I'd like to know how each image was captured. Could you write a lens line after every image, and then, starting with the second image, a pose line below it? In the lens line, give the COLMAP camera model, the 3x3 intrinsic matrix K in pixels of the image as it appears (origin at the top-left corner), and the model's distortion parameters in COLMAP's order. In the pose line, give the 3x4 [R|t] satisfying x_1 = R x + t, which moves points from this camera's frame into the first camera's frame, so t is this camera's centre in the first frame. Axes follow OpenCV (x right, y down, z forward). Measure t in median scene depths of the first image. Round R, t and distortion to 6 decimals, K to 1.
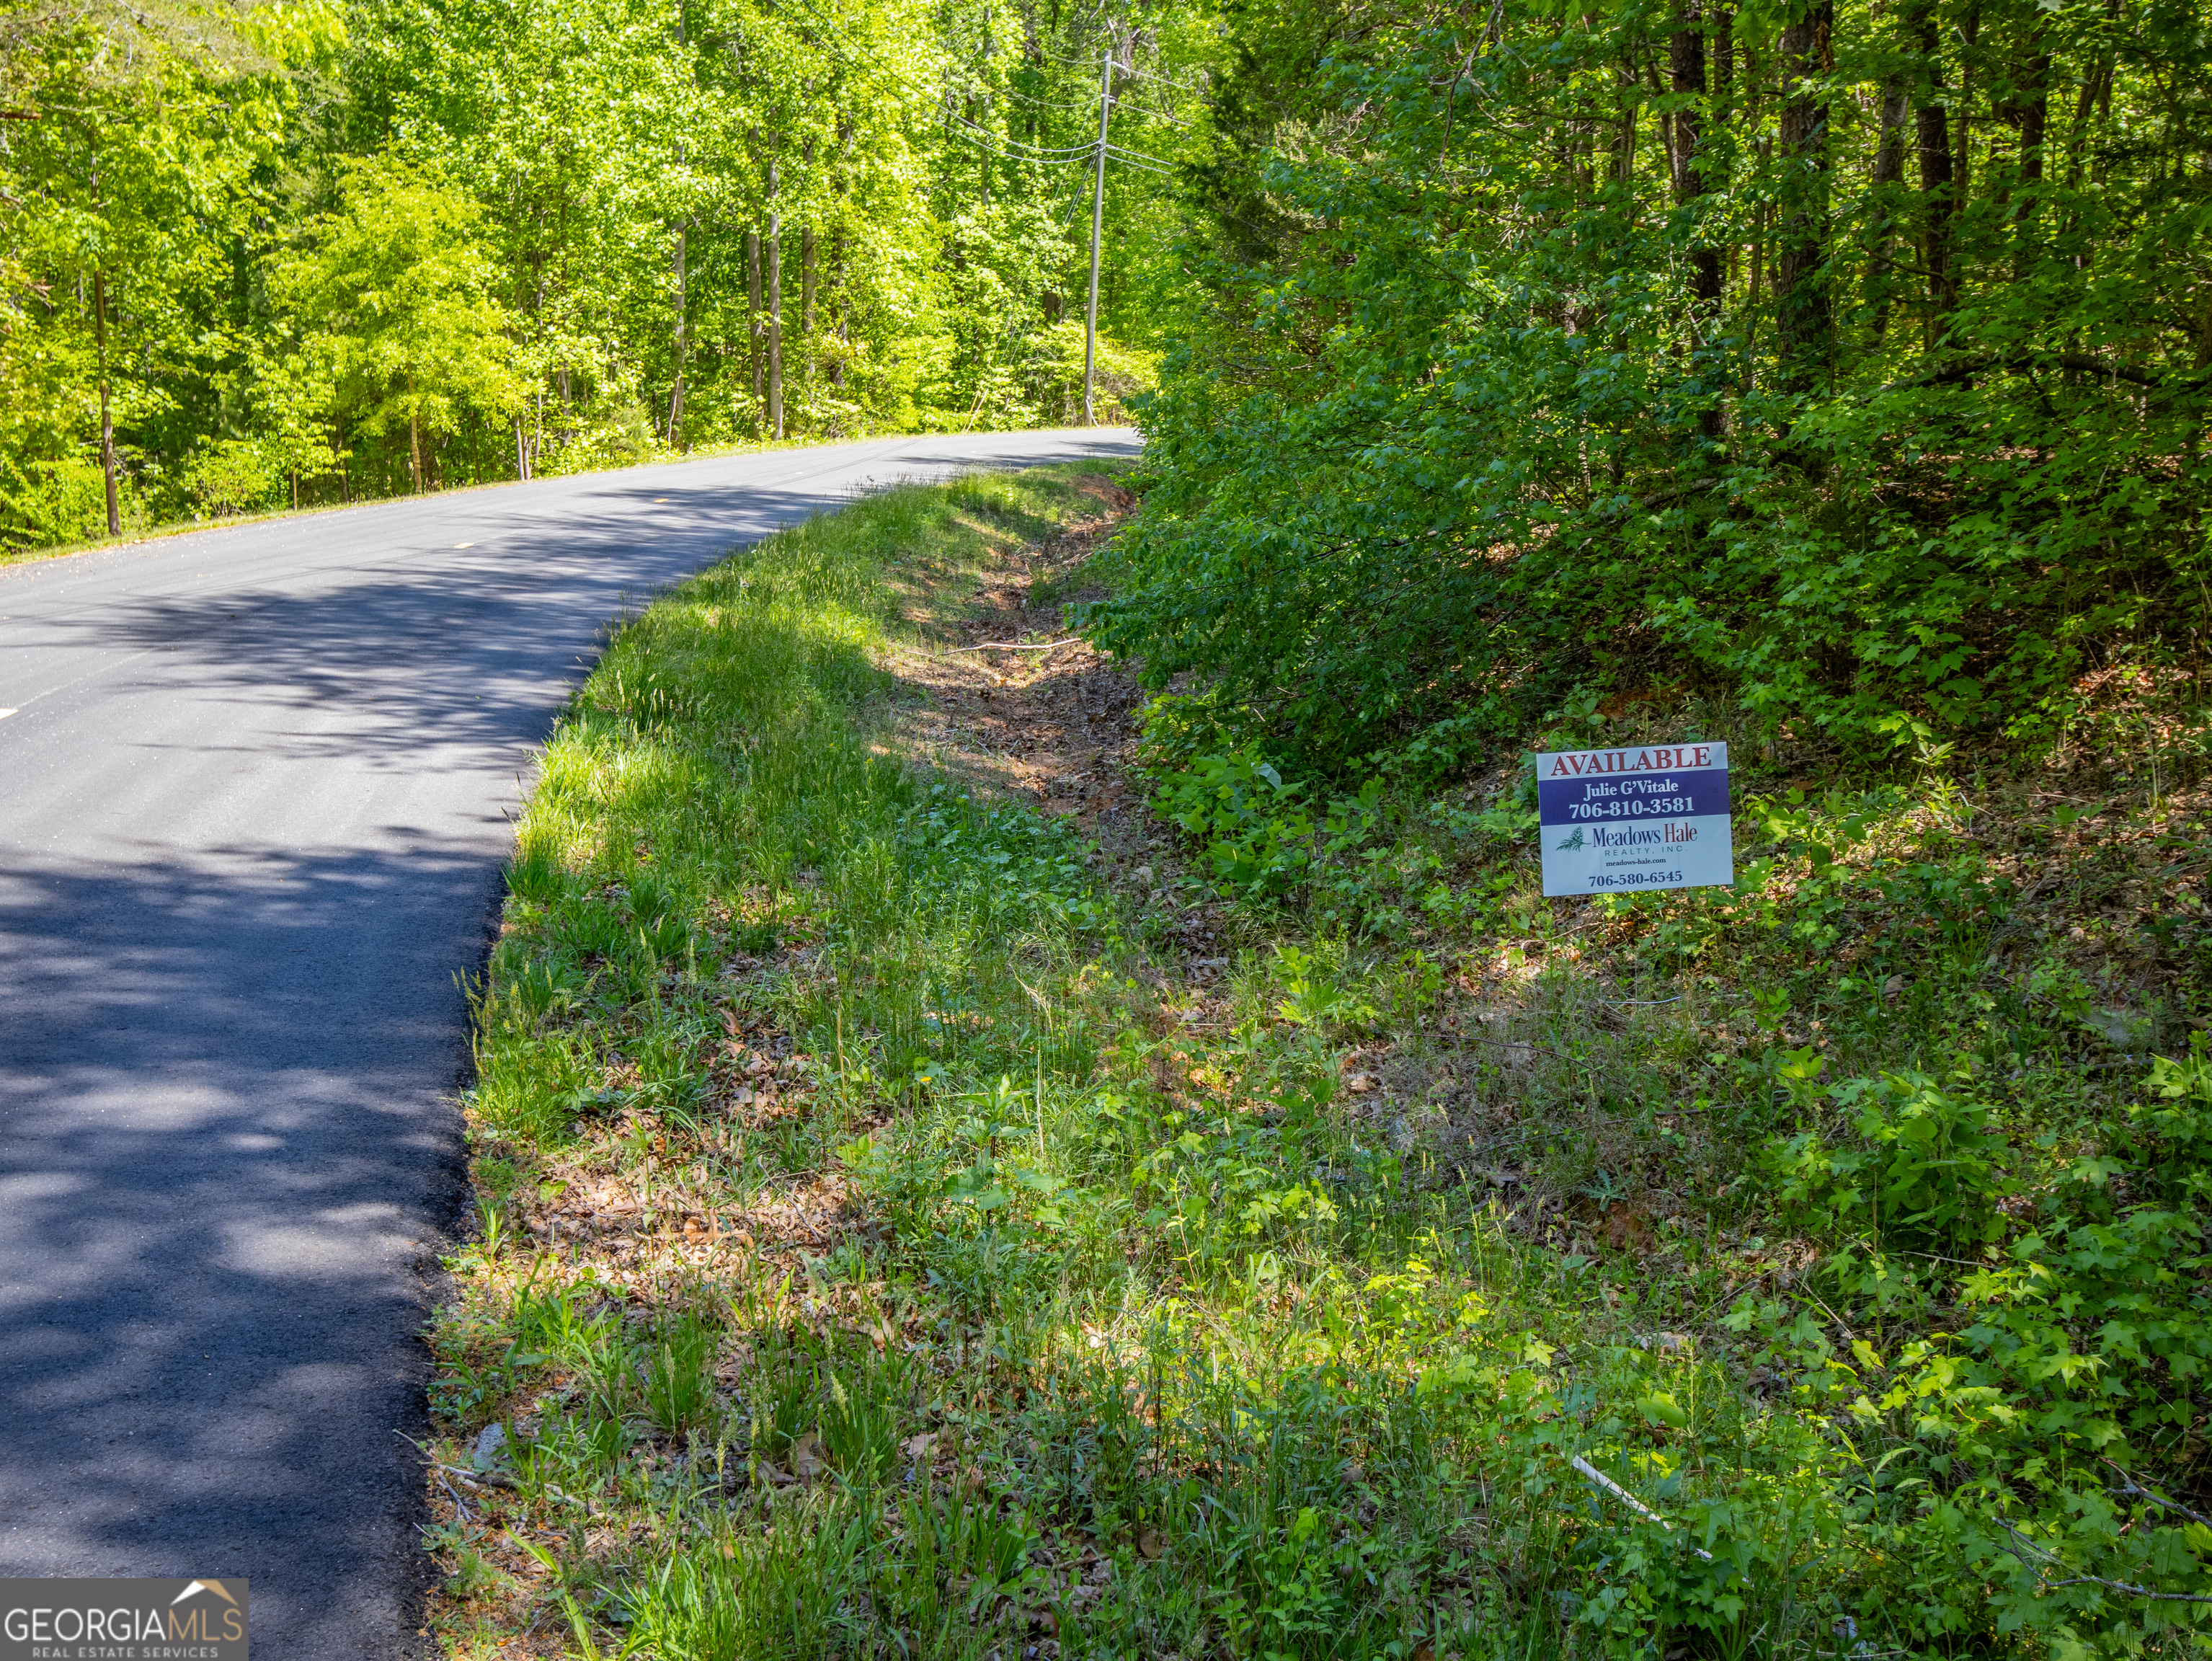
lens RADIAL K [[2364.8, 0, 1106.0], [0, 2364.8, 830.5], [0, 0, 1]] dist [-0.006218, 0.030127]
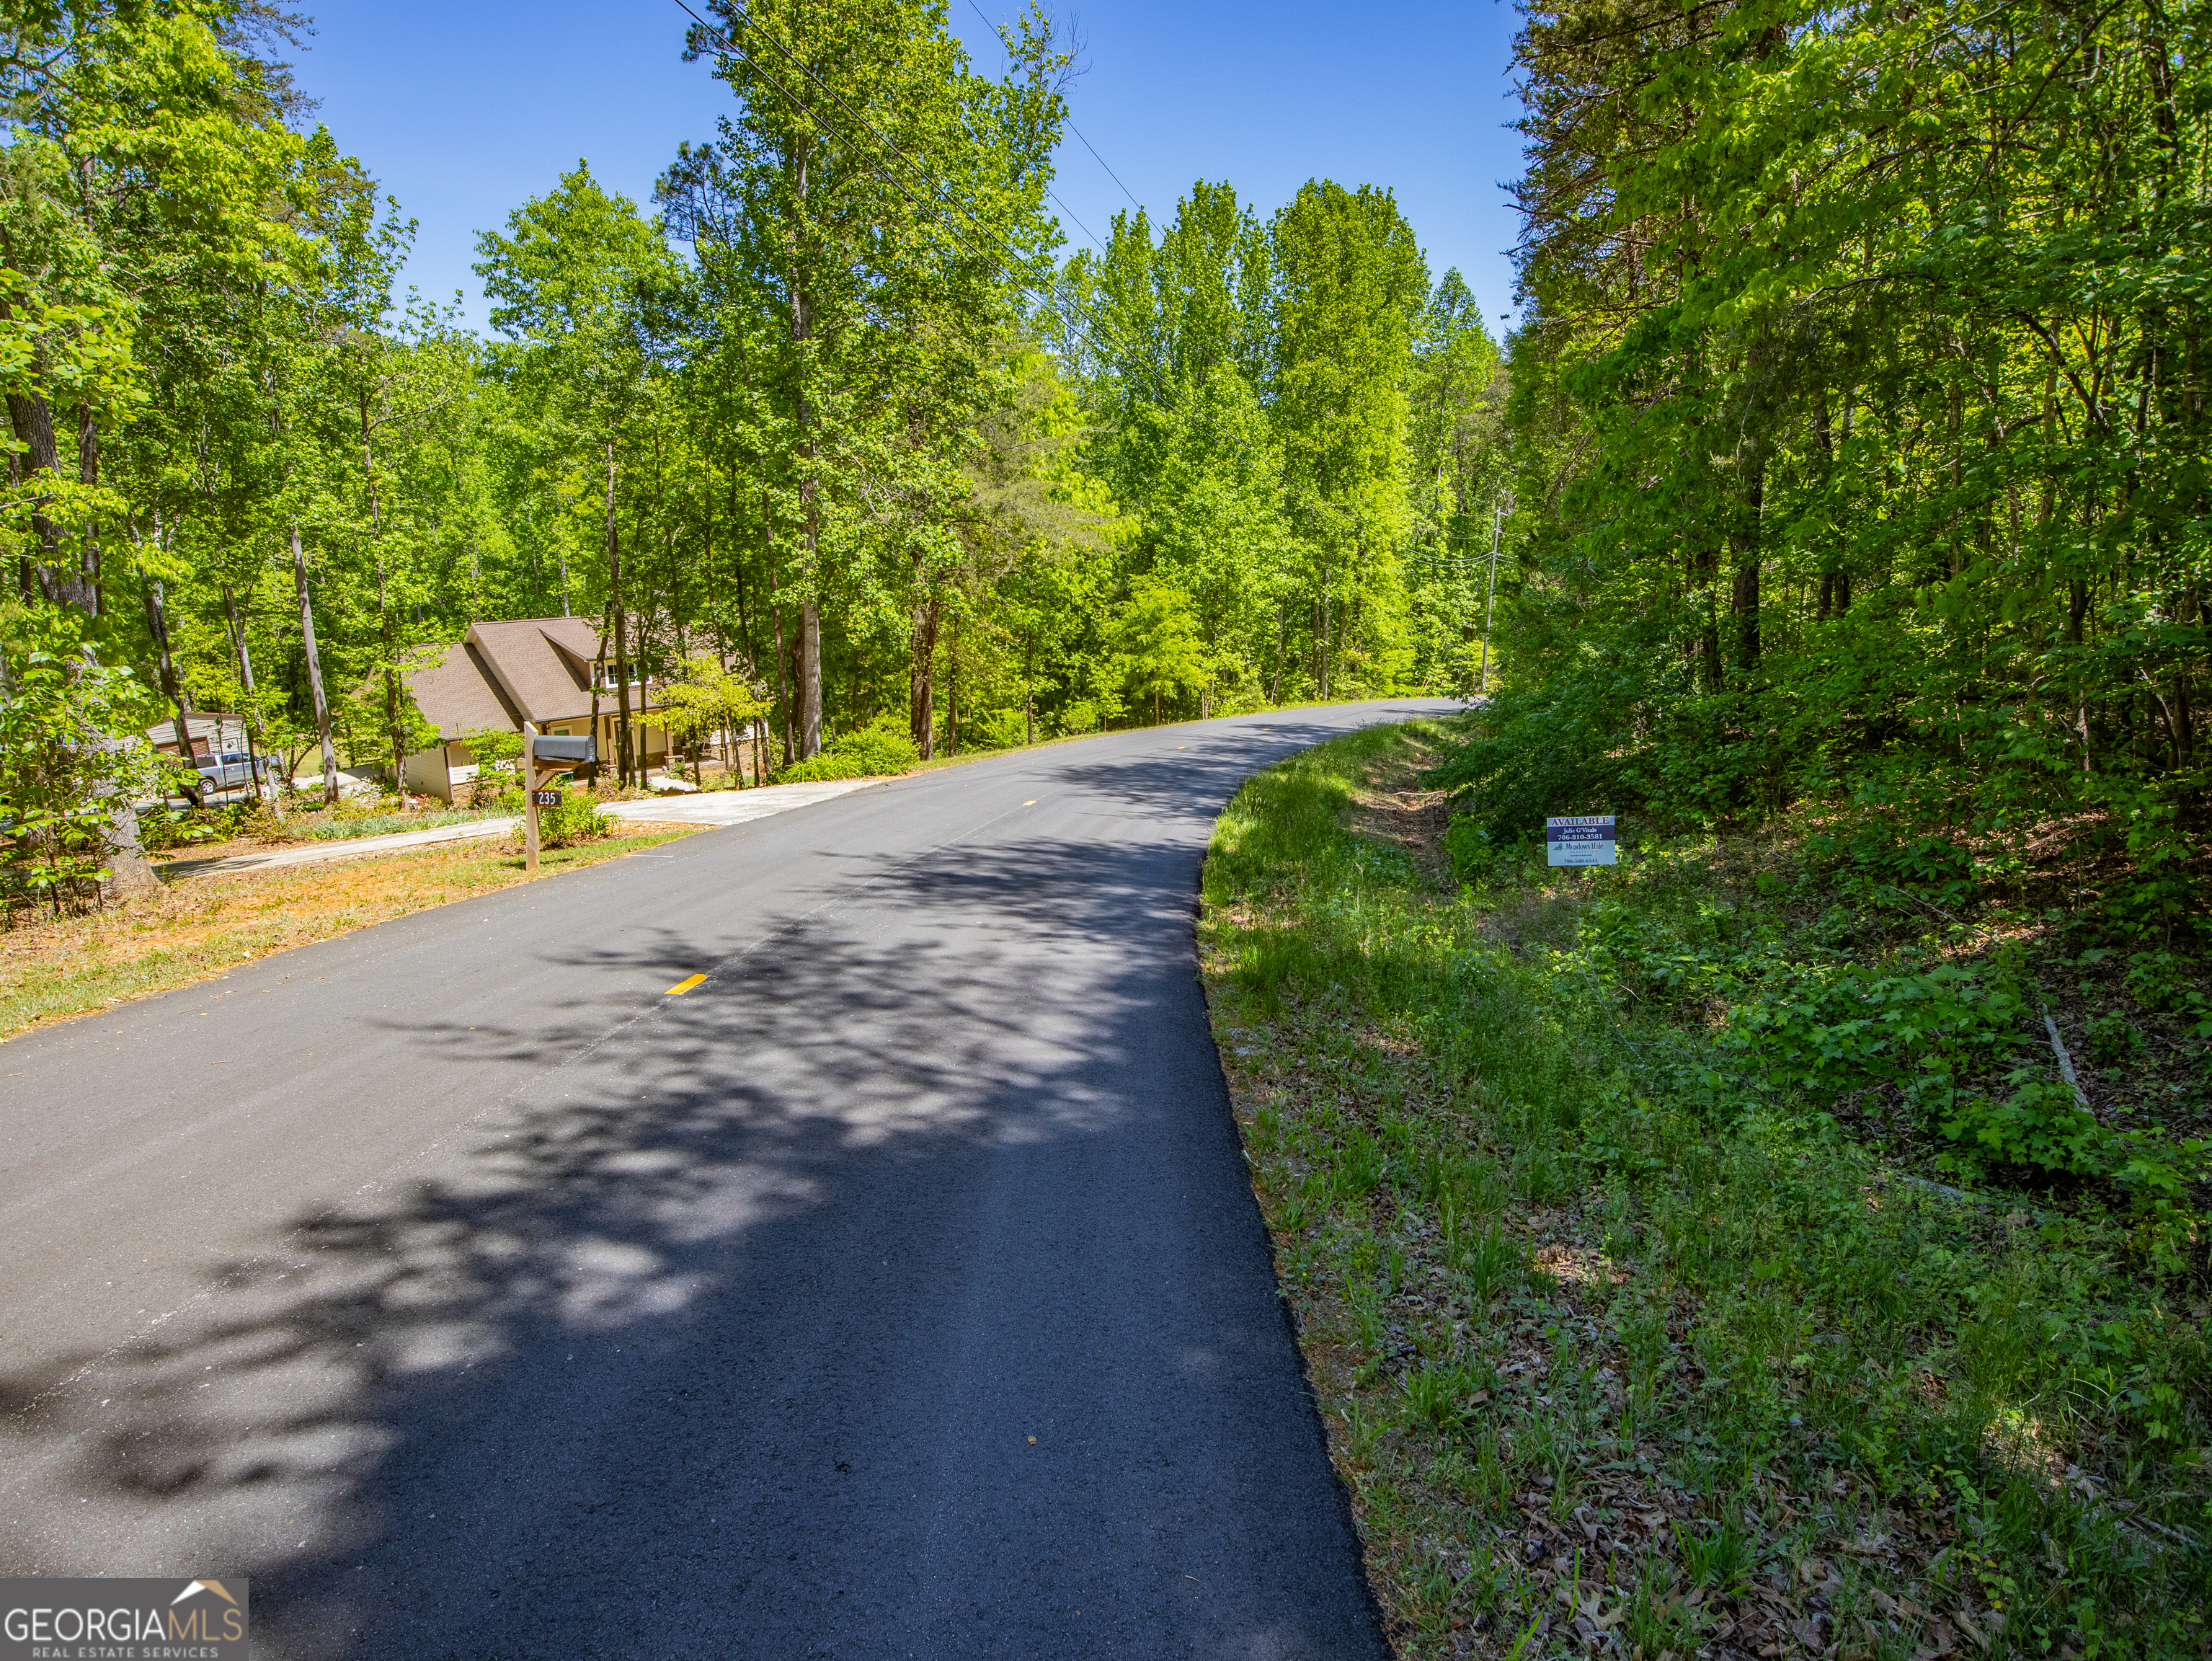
lens RADIAL K [[1390.5, 0, 1106.0], [0, 1390.5, 830.5], [0, 0, 1]] dist [-0.075858, 0.000120]
pose [[0.954735, 0.030462, -0.295893, 0.046964], [-0.049849, 0.997060, -0.058197, 0.031752], [0.293250, 0.070313, 0.953447, -0.231523]]
